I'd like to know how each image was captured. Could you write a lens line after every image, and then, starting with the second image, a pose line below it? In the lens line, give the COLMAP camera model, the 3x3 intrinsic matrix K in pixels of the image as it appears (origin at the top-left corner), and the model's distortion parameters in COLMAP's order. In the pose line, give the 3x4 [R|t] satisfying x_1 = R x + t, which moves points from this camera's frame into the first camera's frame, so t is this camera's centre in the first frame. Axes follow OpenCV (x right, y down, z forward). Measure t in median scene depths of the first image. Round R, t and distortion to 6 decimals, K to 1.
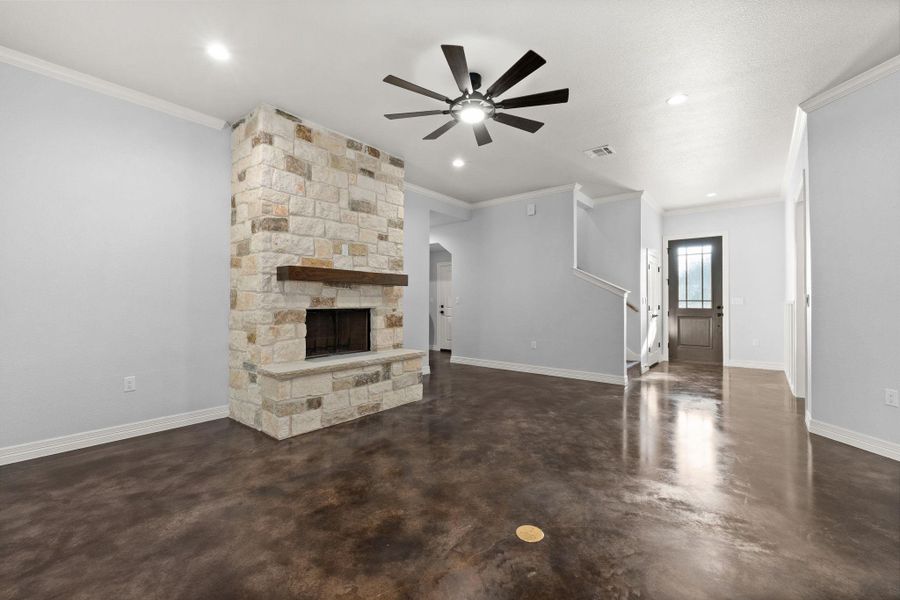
lens RADIAL K [[377.4, 0, 446.3], [0, 377.4, 297.9], [0, 0, 1]] dist [-0.015147, 0.001330]
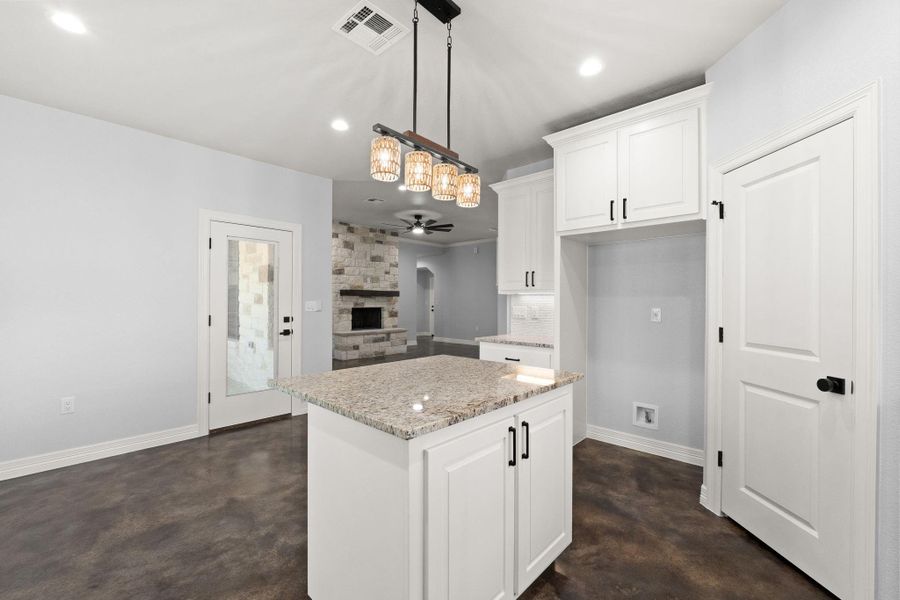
lens RADIAL K [[377.4, 0, 449.8], [0, 377.4, 299.0], [0, 0, 1]] dist [-0.015147, 0.001330]
pose [[0.998474, 0.000149, -0.055230, 0.311303], [0.000008, 0.999996, 0.002844, -0.027491], [0.055230, -0.002841, 0.998470, -1.123133]]
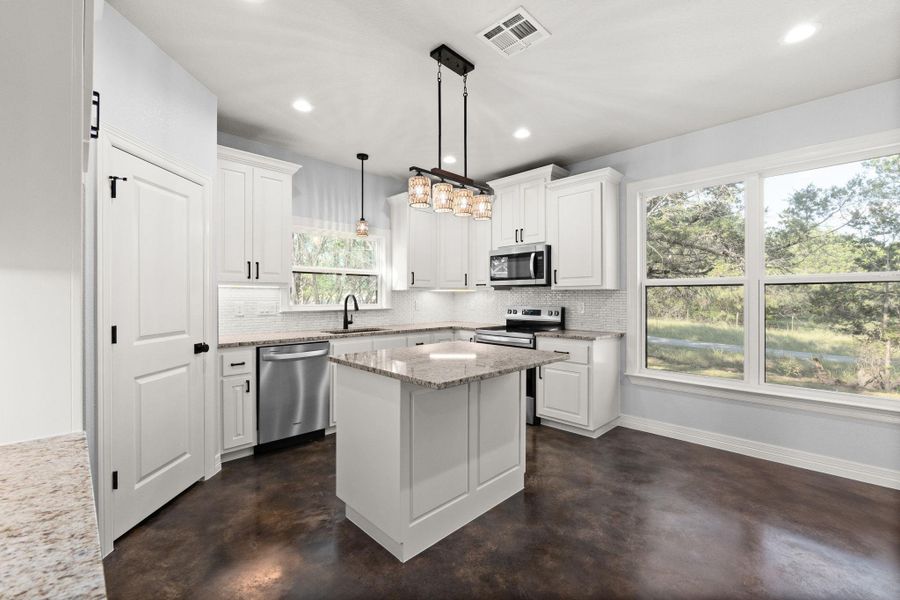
lens RADIAL K [[377.4, 0, 447.9], [0, 377.4, 296.0], [0, 0, 1]] dist [-0.015147, 0.001330]
pose [[-0.995320, -0.003858, 0.096562, 0.219930], [-0.004948, 0.999927, -0.011056, -0.018538], [-0.096512, -0.011482, -0.995266, -0.137457]]
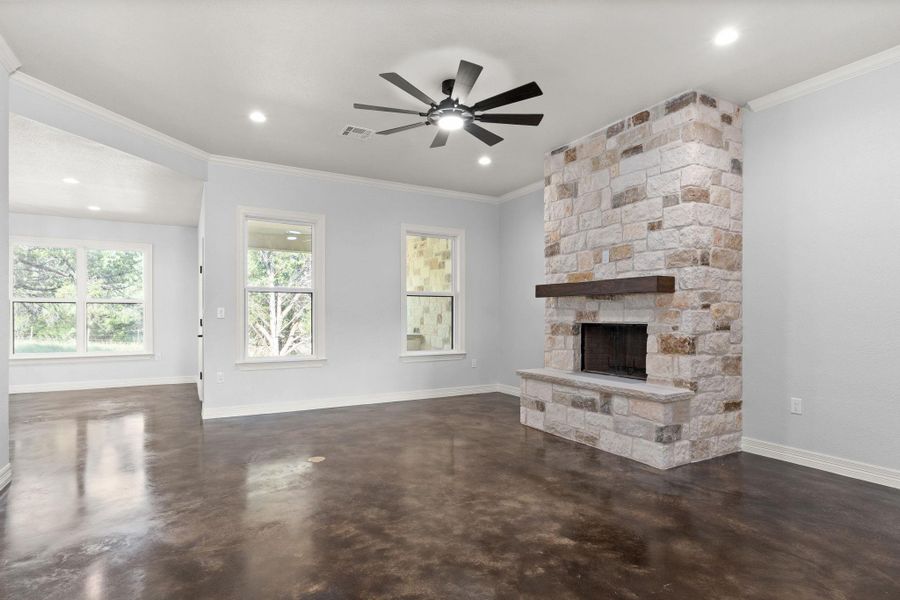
lens RADIAL K [[478.0, 0, 455.7], [0, 478.0, 308.9], [0, 0, 1]] dist [0.002185, 0.000484]
pose [[-0.356650, -0.010971, -0.934174, 0.904852], [0.010551, 0.999820, -0.015770, 0.008441], [0.934179, -0.015481, -0.356470, 1.073525]]
